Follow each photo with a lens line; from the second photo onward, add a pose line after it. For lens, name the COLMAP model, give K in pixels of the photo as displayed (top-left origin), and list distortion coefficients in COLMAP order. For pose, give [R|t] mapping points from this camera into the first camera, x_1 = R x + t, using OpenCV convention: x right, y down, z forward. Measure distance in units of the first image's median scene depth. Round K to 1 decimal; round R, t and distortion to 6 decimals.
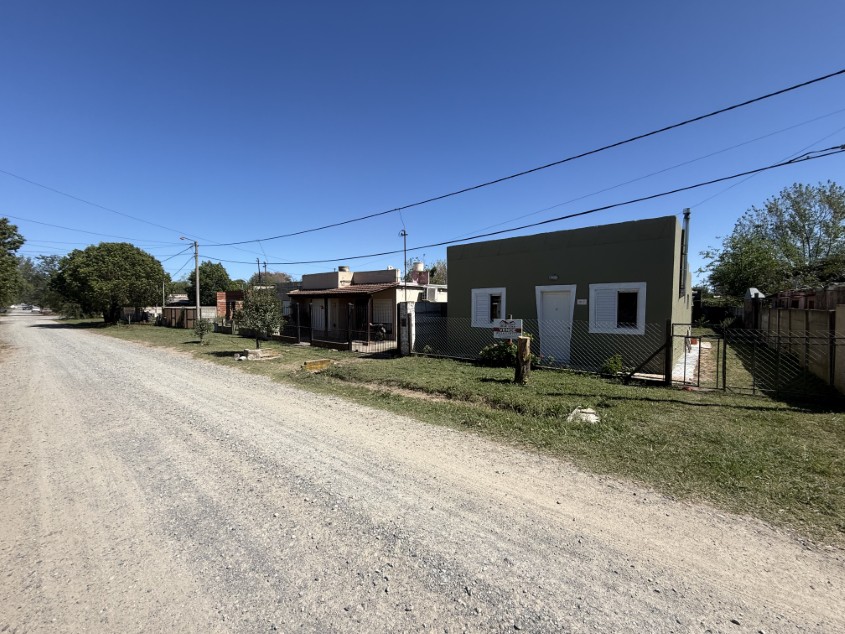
lens RADIAL K [[334.6, 0, 421.0], [0, 334.6, 318.4], [0, 0, 1]] dist [-0.005808, 0.000157]
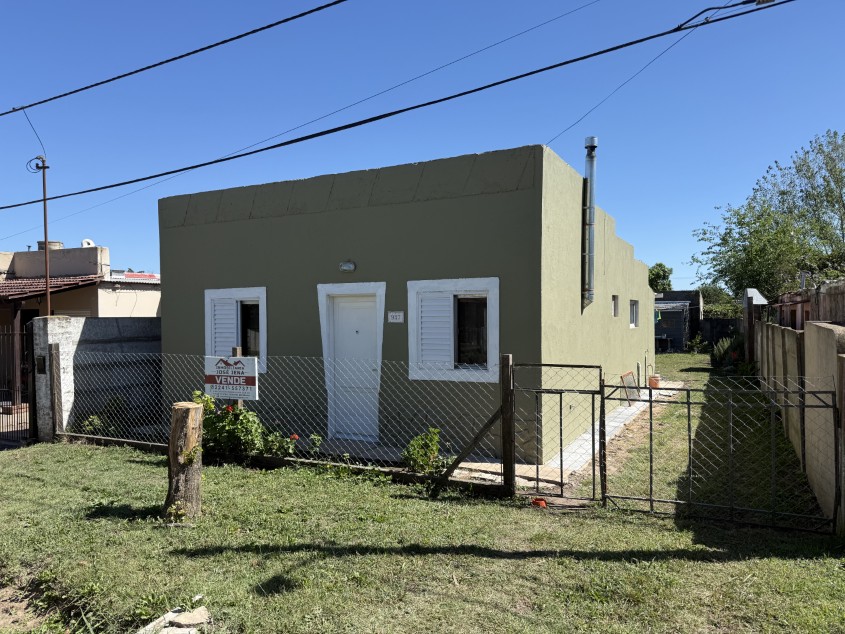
lens RADIAL K [[589.7, 0, 424.8], [0, 589.7, 320.5], [0, 0, 1]] dist [0.057062, -0.074959]
pose [[0.974932, -0.009179, 0.222312, 0.333666], [0.016638, 0.999359, -0.031703, -0.016177], [-0.221878, 0.034607, 0.974460, 0.153393]]
